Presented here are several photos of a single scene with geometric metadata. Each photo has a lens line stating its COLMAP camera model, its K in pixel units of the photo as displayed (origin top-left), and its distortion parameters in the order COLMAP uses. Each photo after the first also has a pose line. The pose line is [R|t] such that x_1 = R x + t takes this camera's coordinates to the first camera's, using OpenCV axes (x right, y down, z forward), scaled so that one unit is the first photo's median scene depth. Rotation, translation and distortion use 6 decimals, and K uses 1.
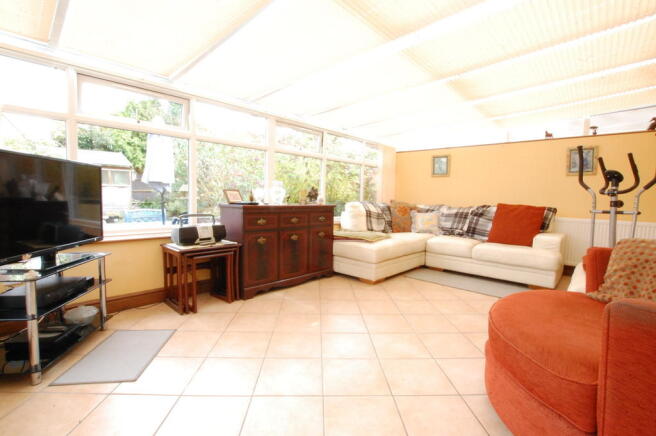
lens RADIAL K [[302.6, 0, 331.5], [0, 302.6, 217.6], [0, 0, 1]] dist [-0.001861, 0.000329]
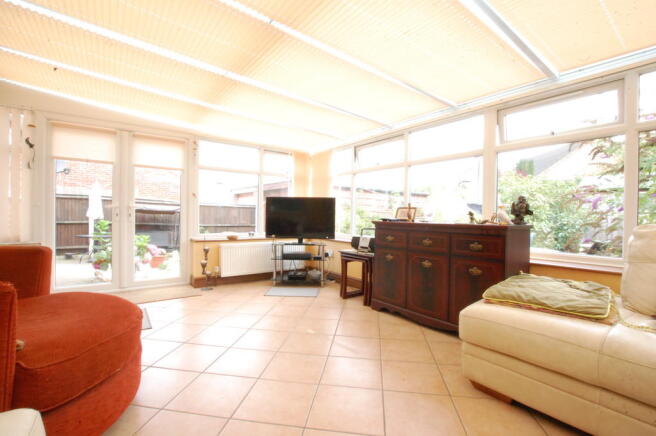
lens RADIAL K [[302.6, 0, 331.5], [0, 302.6, 217.6], [0, 0, 1]] dist [-0.001861, 0.000329]
pose [[-0.197901, -0.018616, -0.980045, 0.533546], [-0.076817, 0.997039, -0.003427, -0.024568], [0.977207, 0.074606, -0.198745, 0.698675]]
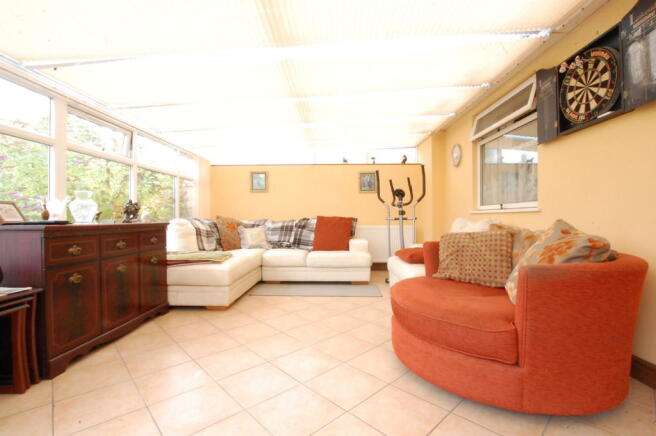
lens RADIAL K [[302.6, 0, 331.5], [0, 302.6, 217.6], [0, 0, 1]] dist [-0.001861, 0.000329]
pose [[0.768388, -0.029576, 0.639300, -0.152762], [0.067348, 0.997122, -0.034817, 0.002869], [-0.636430, 0.069809, 0.768169, 0.091343]]
